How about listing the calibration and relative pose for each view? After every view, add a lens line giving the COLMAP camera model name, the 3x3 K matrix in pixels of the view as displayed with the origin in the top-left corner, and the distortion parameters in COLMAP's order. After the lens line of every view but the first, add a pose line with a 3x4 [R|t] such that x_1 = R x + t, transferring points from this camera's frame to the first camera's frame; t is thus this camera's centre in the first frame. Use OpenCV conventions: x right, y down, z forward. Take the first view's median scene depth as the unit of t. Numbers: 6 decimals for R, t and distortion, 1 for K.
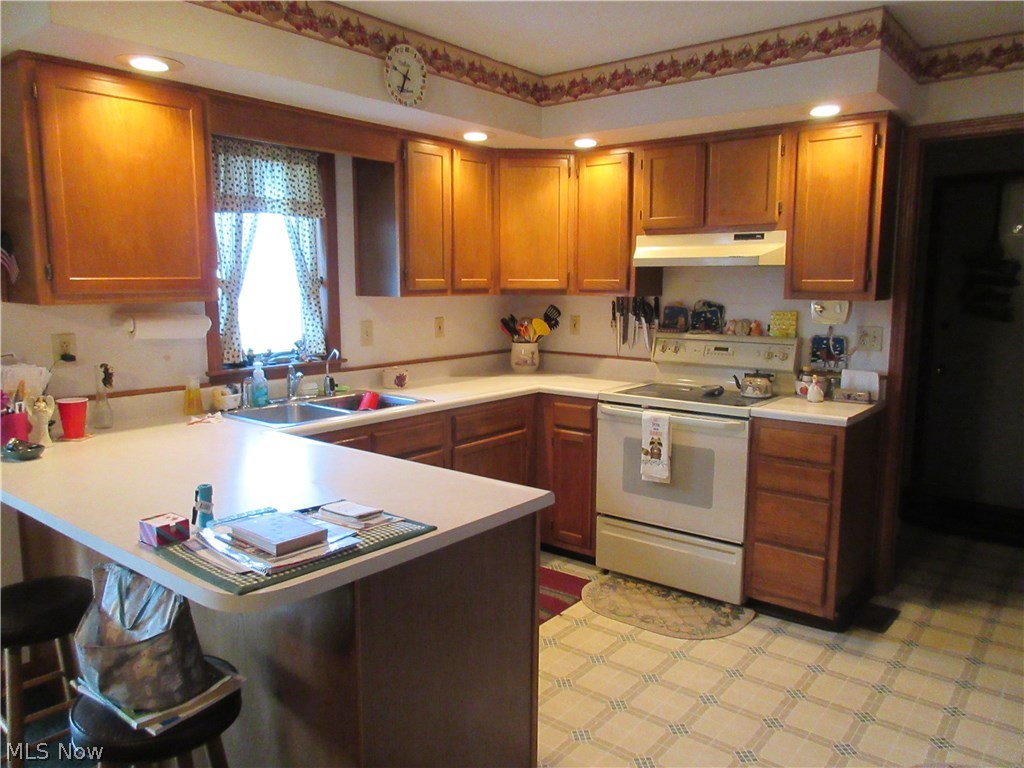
lens RADIAL K [[753.6, 0, 512.3], [0, 753.6, 384.0], [0, 0, 1]] dist [0.000209, 0.000037]
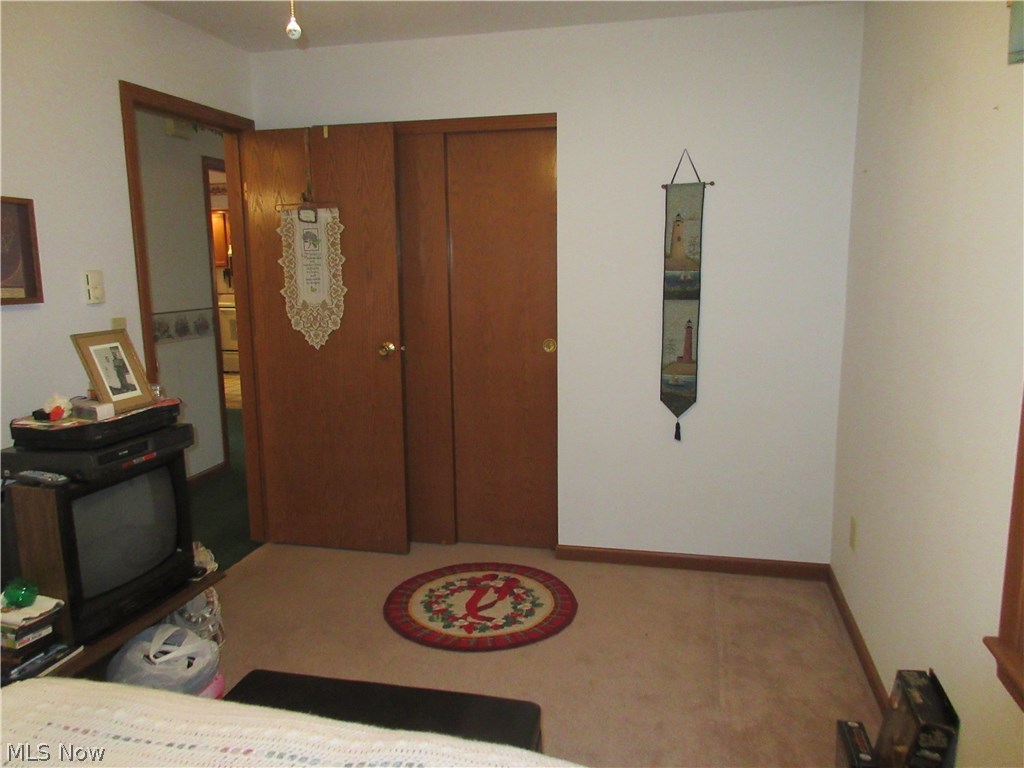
lens RADIAL K [[753.6, 0, 512.3], [0, 753.6, 384.5], [0, 0, 1]] dist [0.000209, 0.000037]
pose [[0.902897, -0.079825, 0.422379, -0.092282], [0.070593, 0.996801, 0.037480, 0.259136], [-0.424020, -0.004023, 0.905644, -1.794969]]
